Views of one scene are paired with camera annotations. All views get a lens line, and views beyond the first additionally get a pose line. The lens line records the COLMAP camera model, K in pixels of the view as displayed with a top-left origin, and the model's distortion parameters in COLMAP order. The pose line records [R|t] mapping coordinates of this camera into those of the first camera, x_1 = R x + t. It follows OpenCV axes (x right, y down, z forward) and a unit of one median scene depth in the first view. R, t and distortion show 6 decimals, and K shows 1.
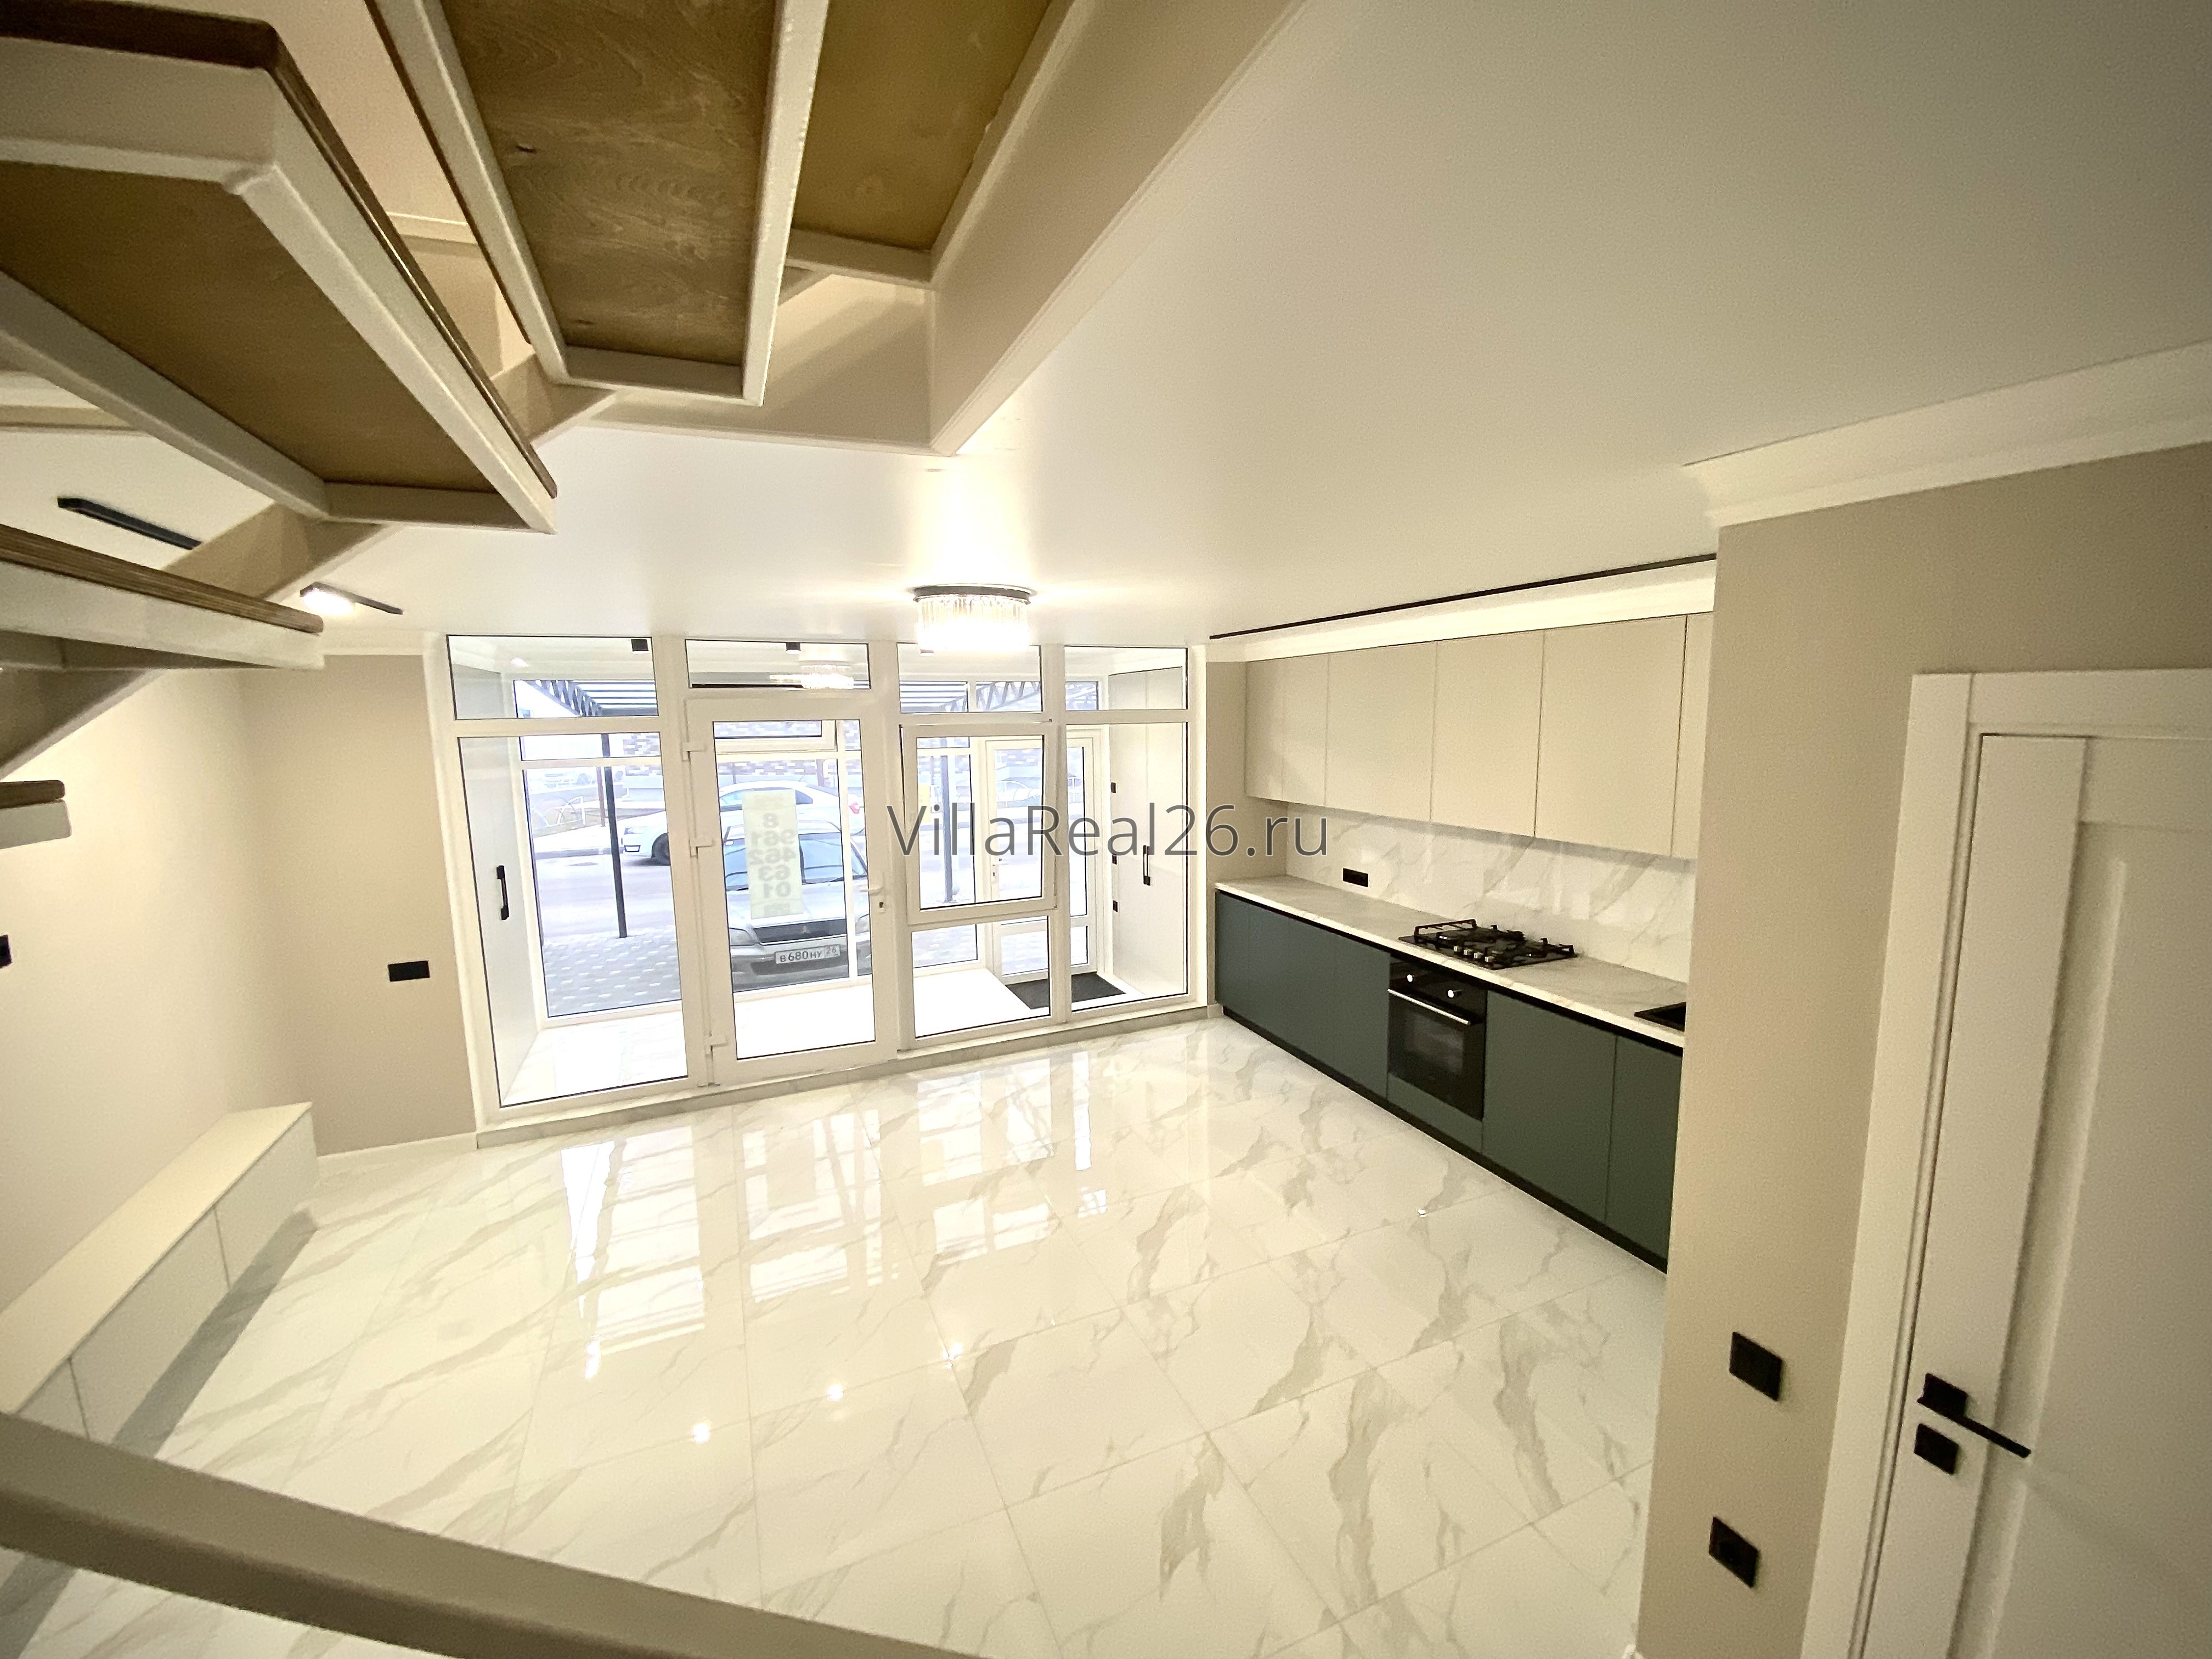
lens RADIAL K [[886.7, 0, 1098.3], [0, 886.7, 823.7], [0, 0, 1]] dist [0.000800, 0.000002]
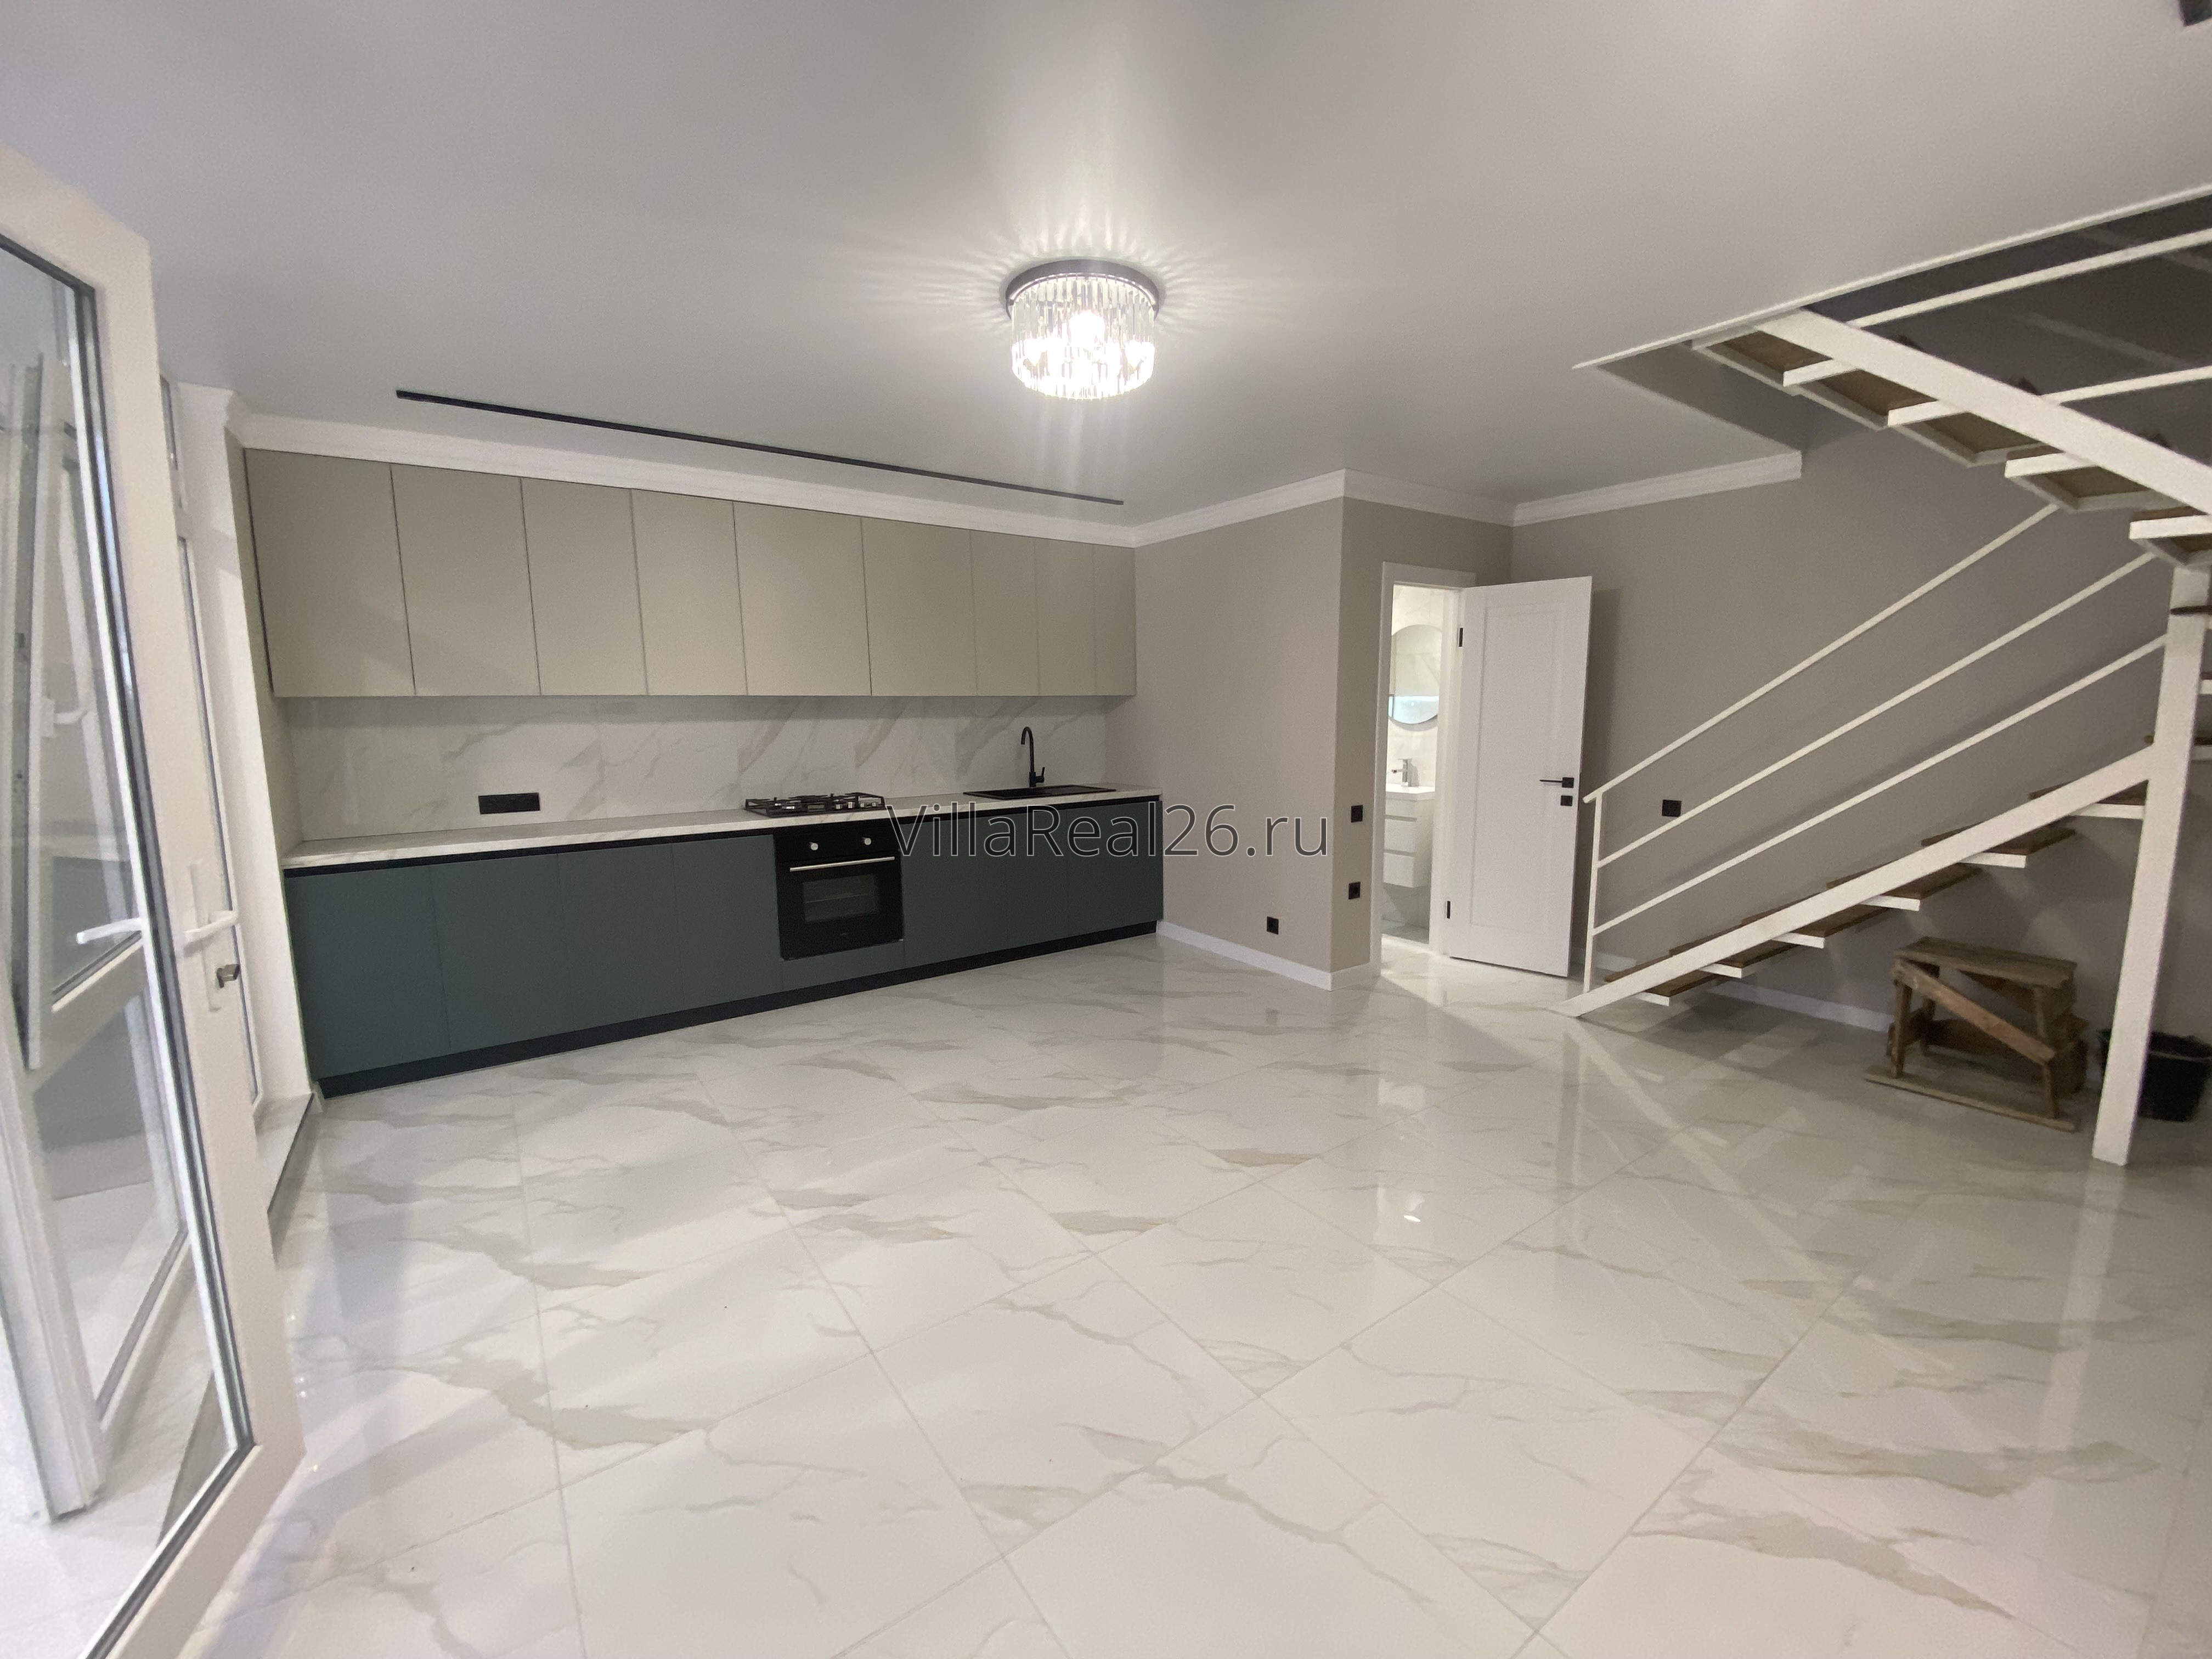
lens RADIAL K [[886.7, 0, 1098.3], [0, 886.7, 823.7], [0, 0, 1]] dist [0.000800, 0.000002]
pose [[-0.229738, -0.112300, 0.966752, -0.698577], [0.131191, 0.980682, 0.145094, 0.046086], [-0.964370, 0.160163, -0.210568, 0.911711]]
